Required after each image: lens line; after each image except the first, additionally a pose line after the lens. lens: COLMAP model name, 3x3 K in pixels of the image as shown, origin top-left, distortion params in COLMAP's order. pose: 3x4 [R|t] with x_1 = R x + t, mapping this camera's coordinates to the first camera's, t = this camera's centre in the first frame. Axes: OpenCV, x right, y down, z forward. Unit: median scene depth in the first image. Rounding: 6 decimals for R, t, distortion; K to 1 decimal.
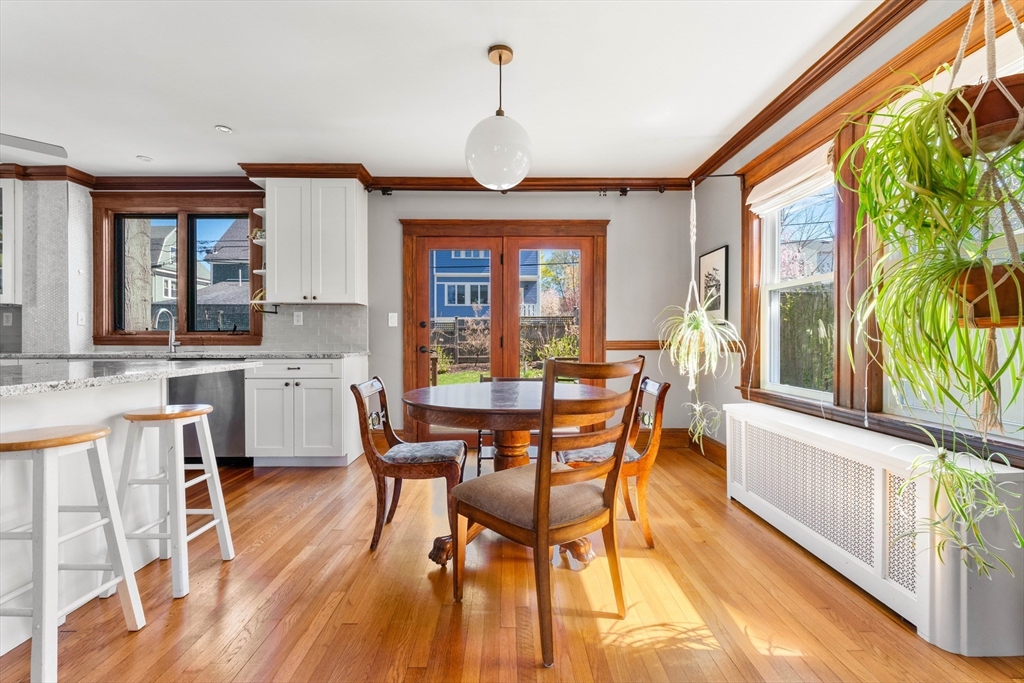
lens RADIAL K [[427.9, 0, 509.2], [0, 427.9, 342.6], [0, 0, 1]] dist [-0.000203, -0.000207]
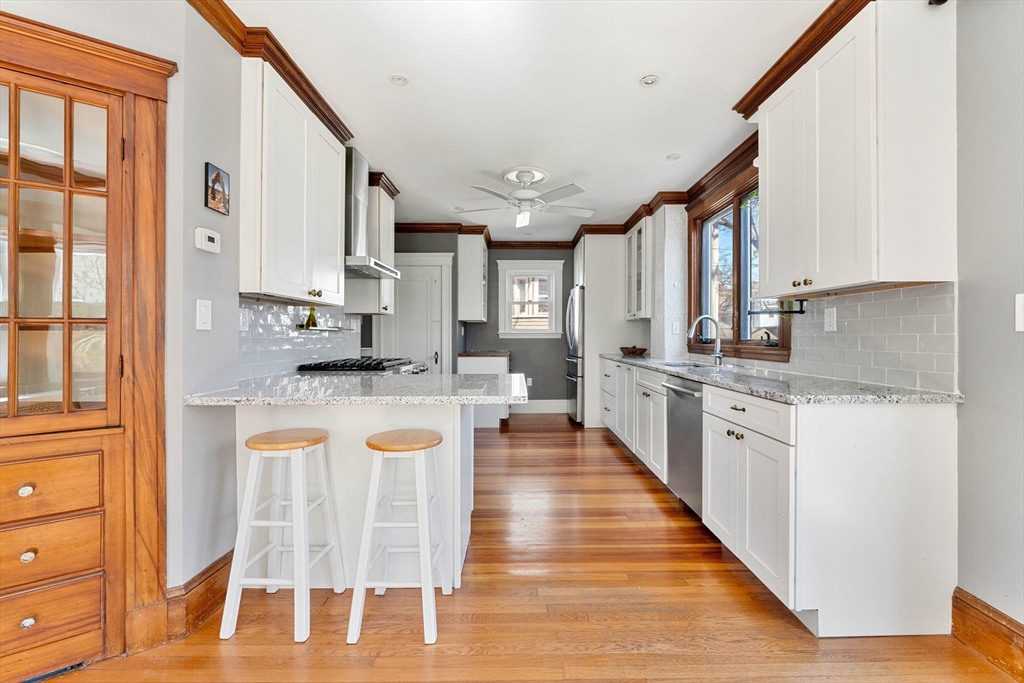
lens RADIAL K [[427.0, 0, 523.1], [0, 427.0, 338.5], [0, 0, 1]] dist [-0.000520, -0.000112]
pose [[0.008859, 0.005201, -0.999947, 0.071229], [-0.006814, 0.999964, 0.005140, -0.032354], [0.999938, 0.006768, 0.008894, 0.600692]]
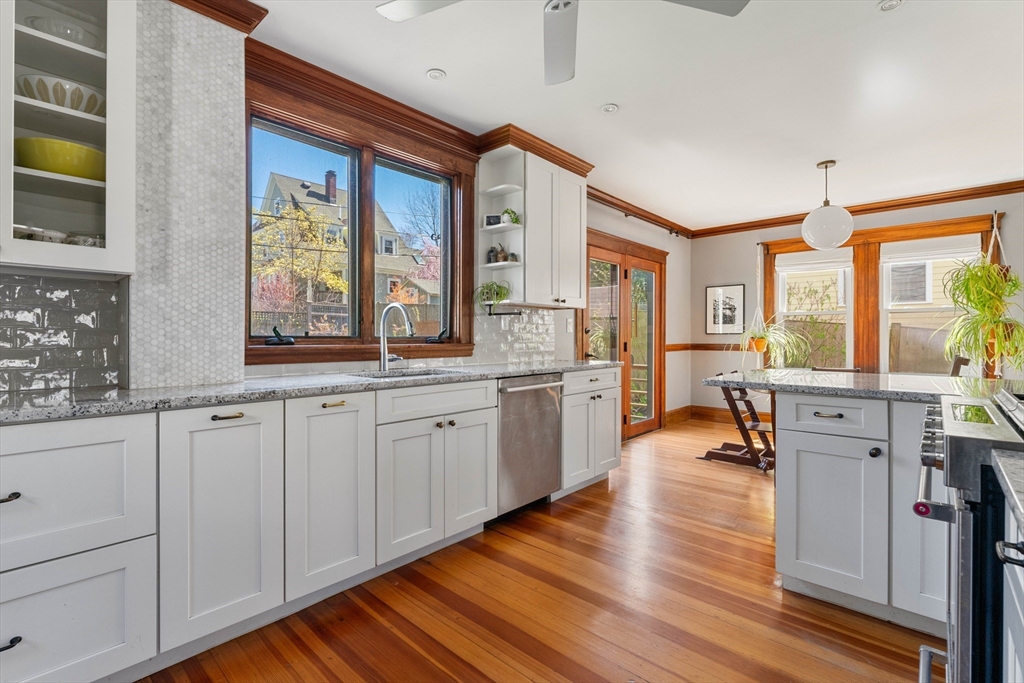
lens RADIAL K [[466.3, 0, 506.6], [0, 466.3, 337.3], [0, 0, 1]] dist [-0.003096, -0.000708]
pose [[0.679589, -0.000417, 0.733593, -1.173217], [0.007059, 0.999957, -0.005971, -0.022153], [-0.733559, 0.009236, 0.679563, 0.398362]]
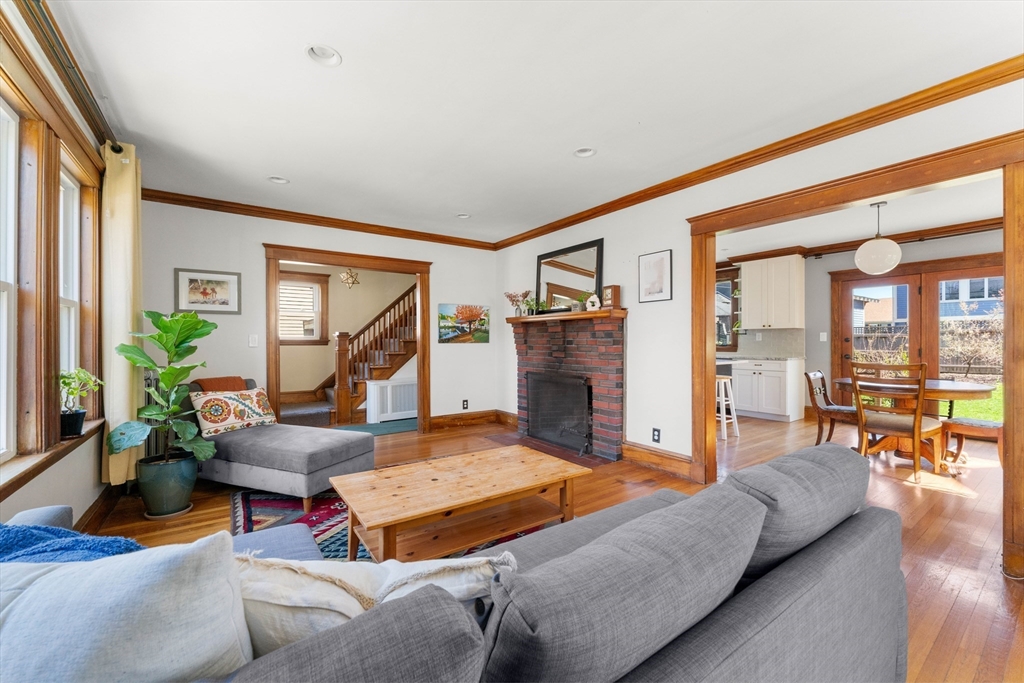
lens RADIAL K [[412.0, 0, 517.0], [0, 412.0, 344.2], [0, 0, 1]] dist [-0.001084, -0.000314]
pose [[0.580438, 0.002102, -0.814302, 0.305841], [-0.004587, 0.999989, -0.000689, -0.021721], [0.814292, 0.004135, 0.580441, -0.786446]]
